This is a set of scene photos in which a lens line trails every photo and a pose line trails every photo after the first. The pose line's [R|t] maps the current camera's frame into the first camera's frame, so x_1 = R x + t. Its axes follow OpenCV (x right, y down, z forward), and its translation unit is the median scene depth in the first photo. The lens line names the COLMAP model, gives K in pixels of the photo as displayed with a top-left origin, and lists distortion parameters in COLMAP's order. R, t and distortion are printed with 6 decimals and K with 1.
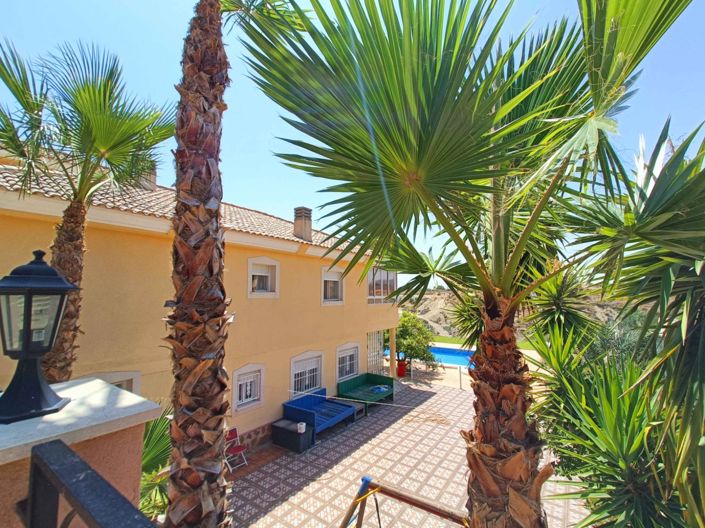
lens RADIAL K [[317.5, 0, 352.6], [0, 317.5, 267.2], [0, 0, 1]] dist [0.002578, 0.002129]
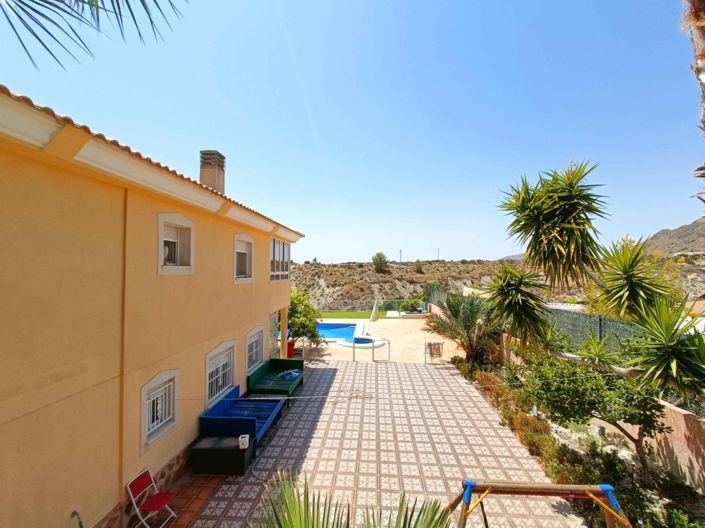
lens RADIAL K [[317.5, 0, 354.0], [0, 317.5, 266.1], [0, 0, 1]] dist [0.002578, 0.002129]
pose [[0.852349, 0.011229, 0.522852, -0.266514], [-0.049541, 0.997007, 0.059348, 0.017084], [-0.520621, -0.076488, 0.850355, 0.186519]]
